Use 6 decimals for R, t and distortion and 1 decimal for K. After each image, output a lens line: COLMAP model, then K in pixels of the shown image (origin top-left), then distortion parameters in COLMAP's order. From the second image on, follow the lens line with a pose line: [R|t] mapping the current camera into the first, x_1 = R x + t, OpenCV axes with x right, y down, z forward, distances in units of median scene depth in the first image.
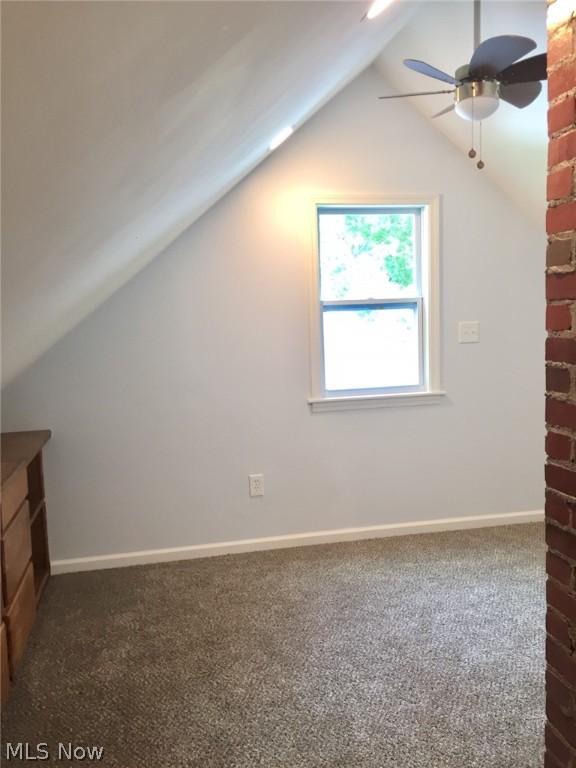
lens RADIAL K [[663.5, 0, 289.2], [0, 663.5, 383.0], [0, 0, 1]] dist [0.073671, -0.087519]
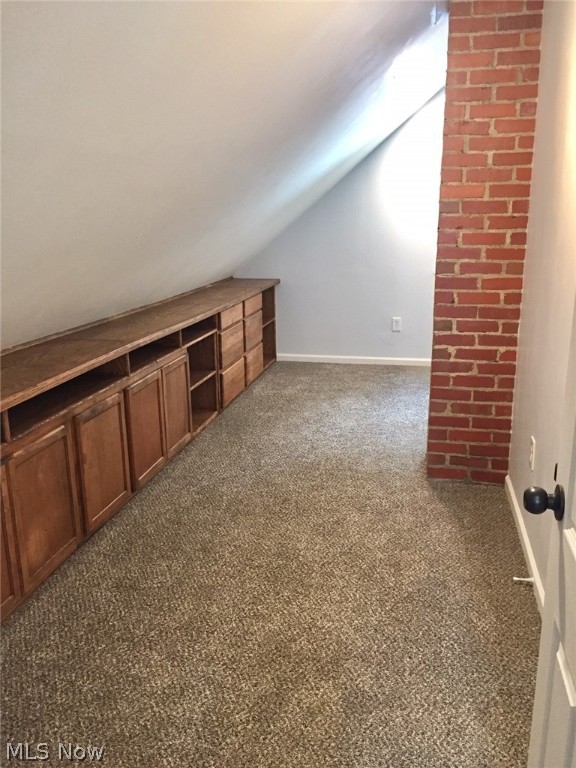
lens RADIAL K [[663.5, 0, 289.2], [0, 663.5, 385.5], [0, 0, 1]] dist [0.073671, -0.087519]
pose [[0.914584, 0.127578, -0.383744, 0.452553], [-0.063404, 0.982435, 0.175504, 0.045070], [0.399394, -0.136183, 0.906608, -0.749114]]
